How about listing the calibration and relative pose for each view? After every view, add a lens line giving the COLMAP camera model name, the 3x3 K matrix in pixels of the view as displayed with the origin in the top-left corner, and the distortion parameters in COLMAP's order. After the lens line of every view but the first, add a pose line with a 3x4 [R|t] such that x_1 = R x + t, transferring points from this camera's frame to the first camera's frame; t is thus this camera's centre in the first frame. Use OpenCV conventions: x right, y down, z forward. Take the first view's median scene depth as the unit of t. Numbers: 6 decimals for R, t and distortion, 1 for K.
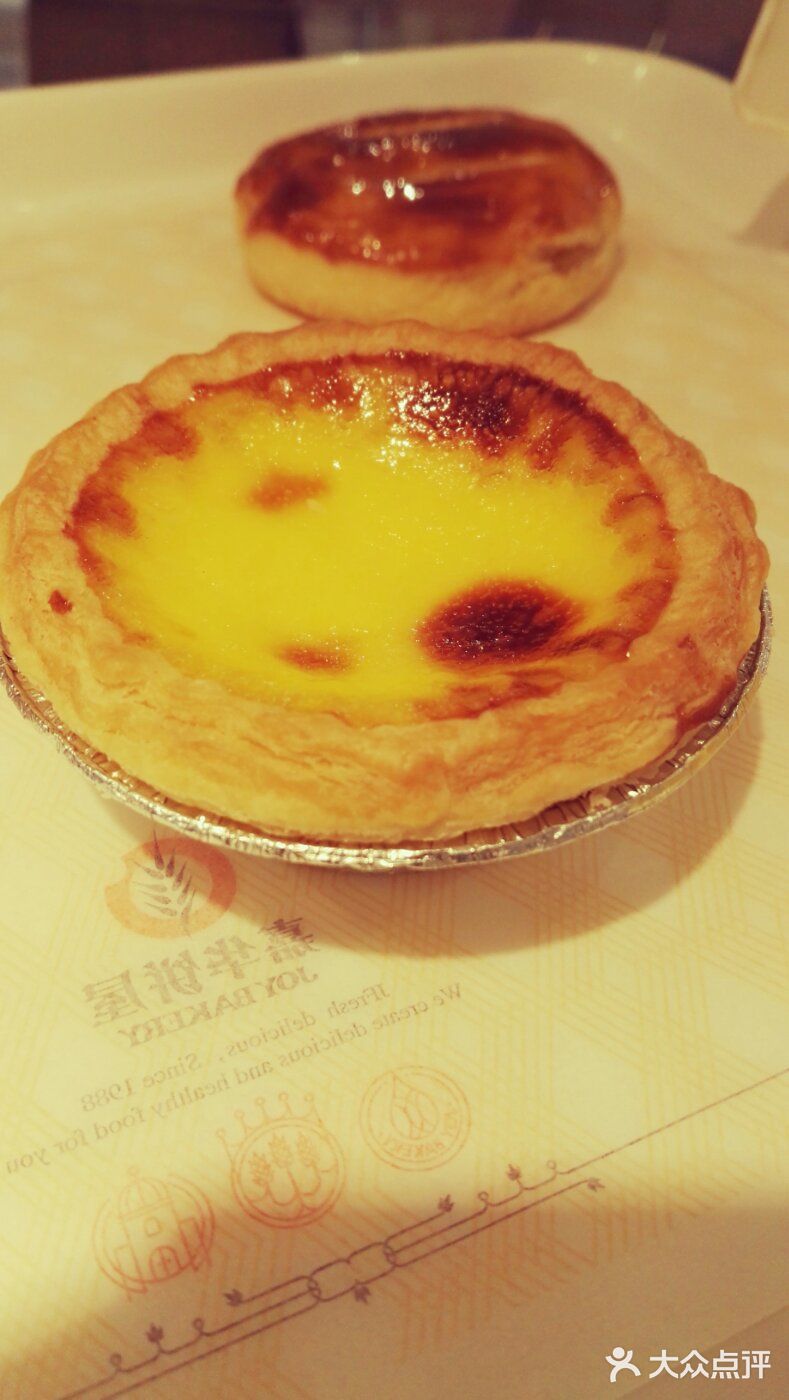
lens RADIAL K [[1138.2, 0, 483.7], [0, 1138.2, 700.1], [0, 0, 1]] dist [0.151646, -0.002726]
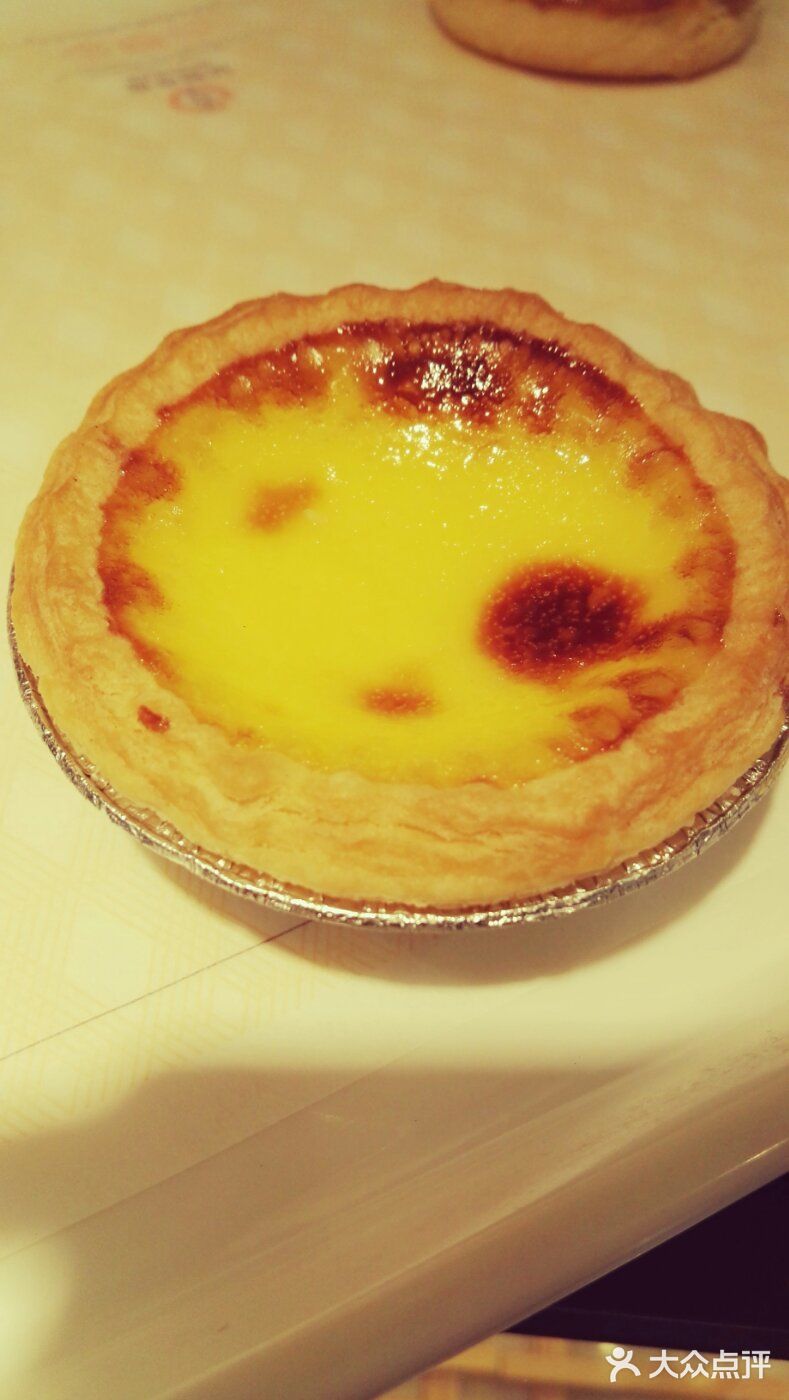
lens RADIAL K [[1138.2, 0, 483.7], [0, 1138.2, 700.1], [0, 0, 1]] dist [0.151646, -0.002726]
pose [[0.962665, -0.220446, 0.157100, -0.237356], [0.191308, 0.964638, 0.181316, -0.204507], [-0.191515, -0.144492, 0.970796, 0.048380]]
